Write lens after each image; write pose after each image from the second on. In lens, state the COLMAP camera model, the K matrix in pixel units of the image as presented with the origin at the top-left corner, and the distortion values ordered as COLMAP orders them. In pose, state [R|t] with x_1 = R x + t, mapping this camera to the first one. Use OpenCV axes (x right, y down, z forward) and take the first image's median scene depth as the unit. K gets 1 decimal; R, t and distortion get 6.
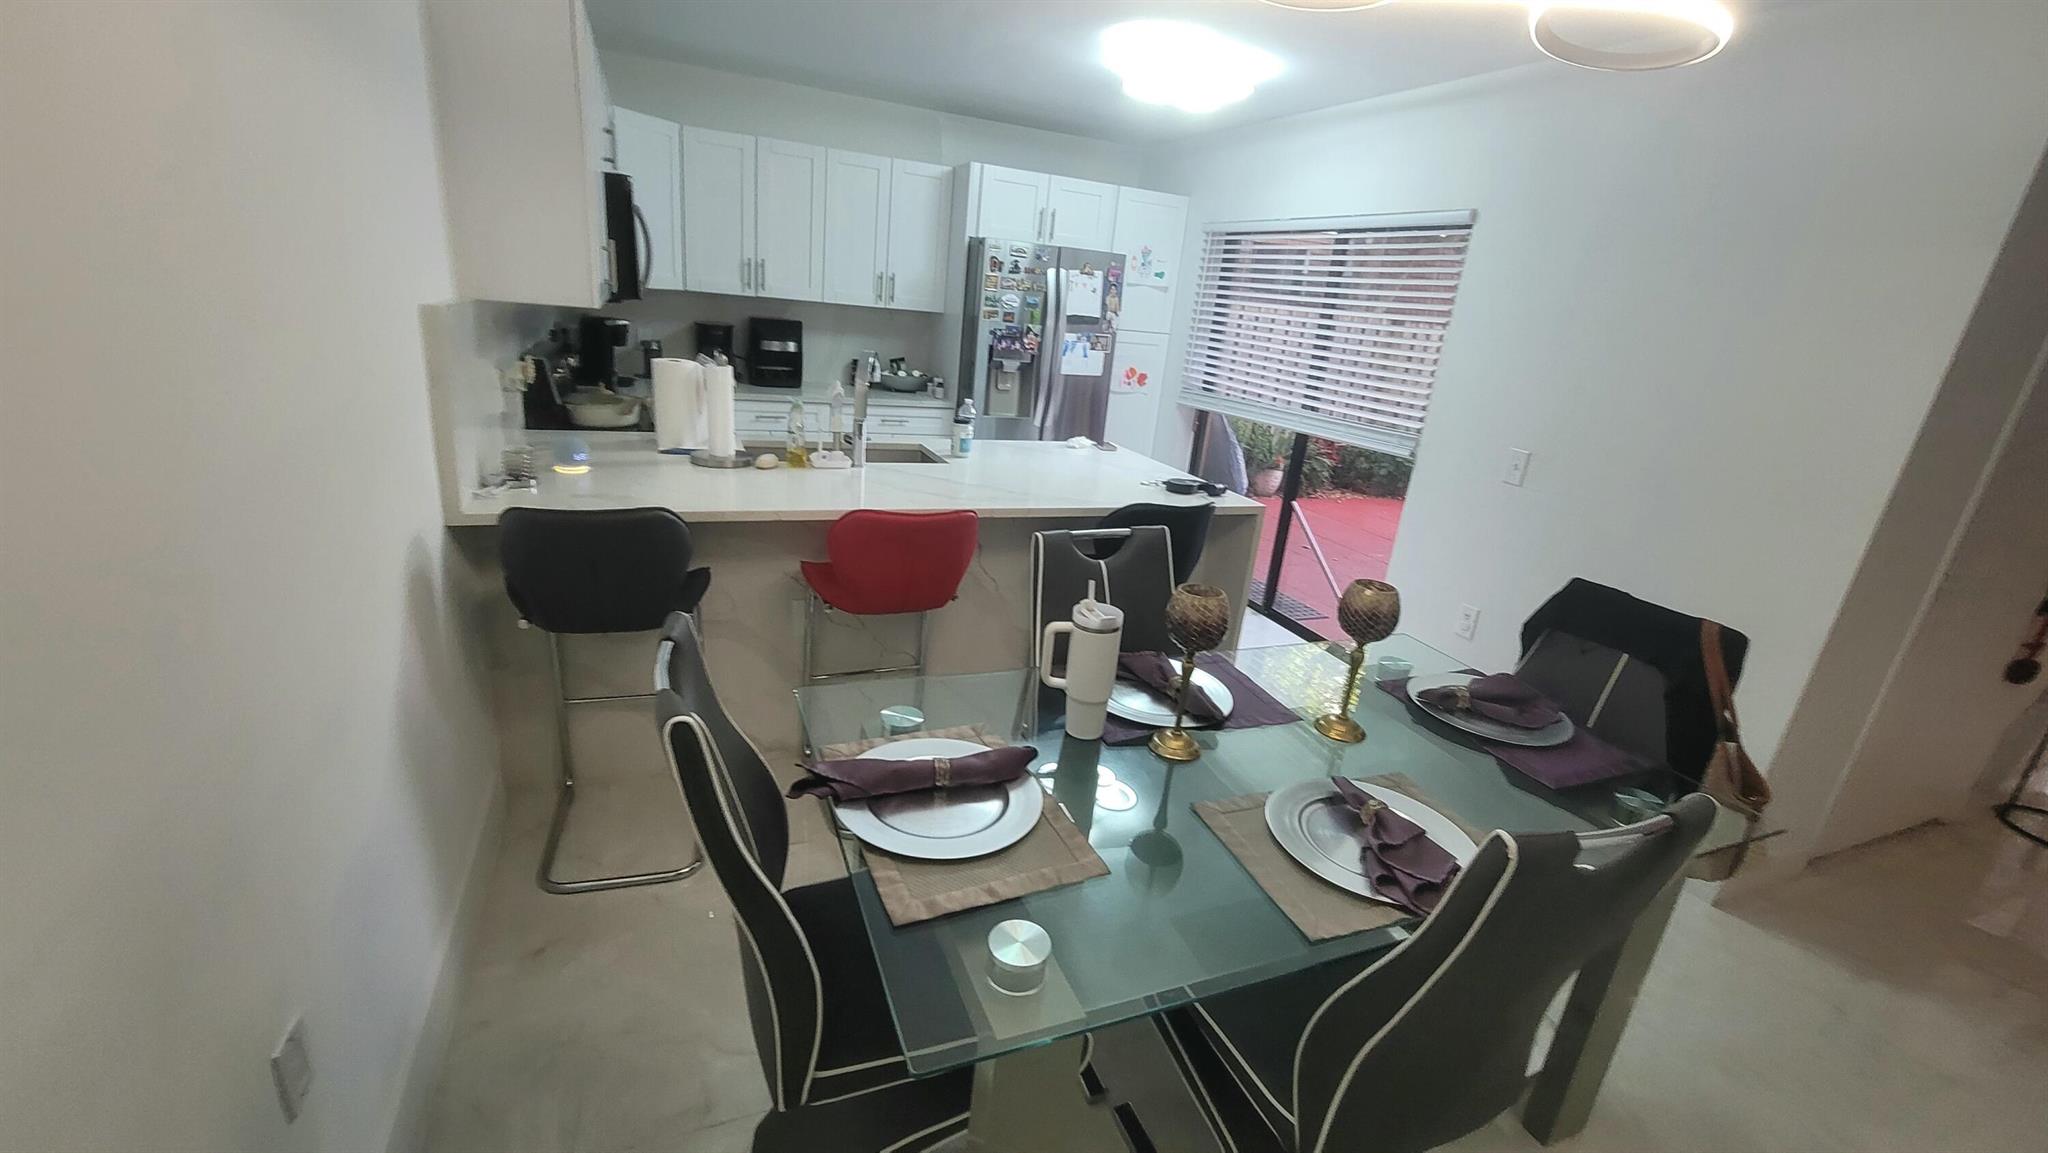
lens RADIAL K [[835.1, 0, 1014.0], [0, 835.1, 572.9], [0, 0, 1]] dist [-0.004144, 0.001496]
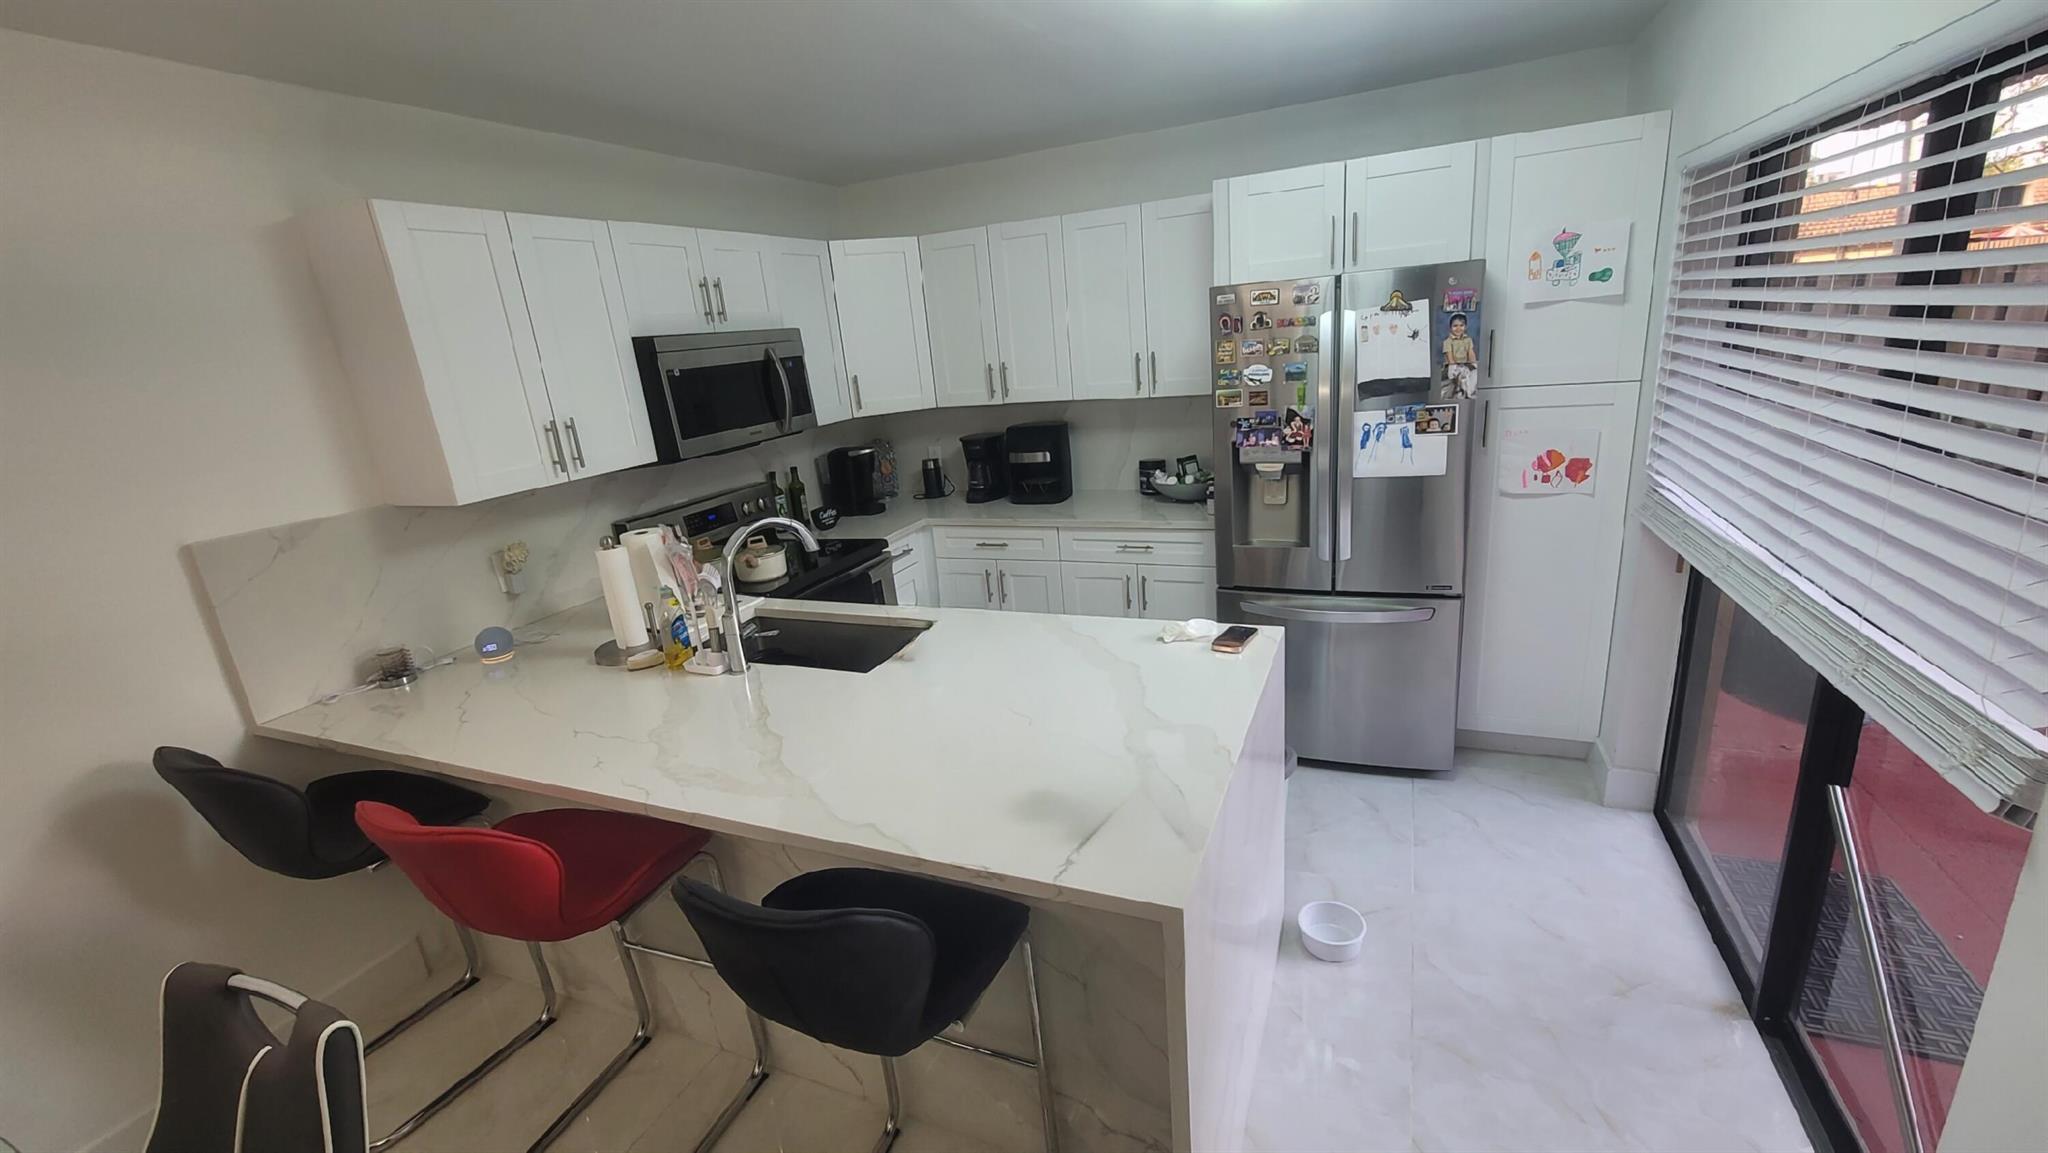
lens RADIAL K [[835.1, 0, 1028.3], [0, 835.1, 579.0], [0, 0, 1]] dist [-0.004144, 0.001496]
pose [[0.684527, 0.055704, -0.726856, 0.337353], [-0.082397, 0.996599, -0.001222, -0.145279], [0.724316, 0.060727, 0.686788, 0.416261]]
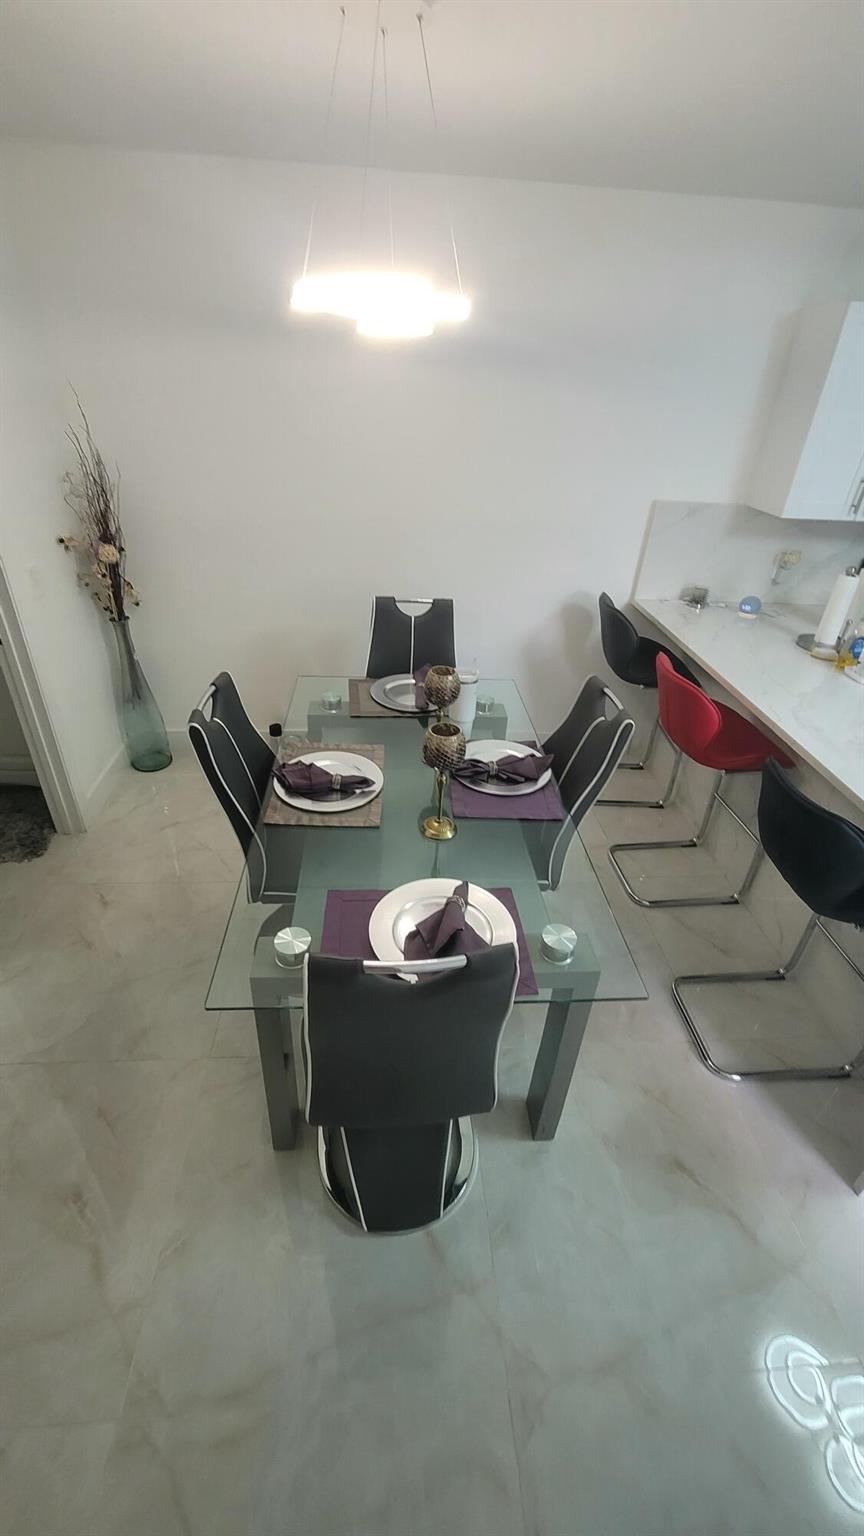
lens RADIAL K [[627.1, 0, 430.2], [0, 627.1, 772.8], [0, 0, 1]] dist [-0.003682, -0.000452]
pose [[-0.304143, 0.413170, -0.858363, 0.464884], [-0.374230, 0.776791, 0.506506, -0.149398], [0.876042, 0.475275, -0.081635, 0.378622]]
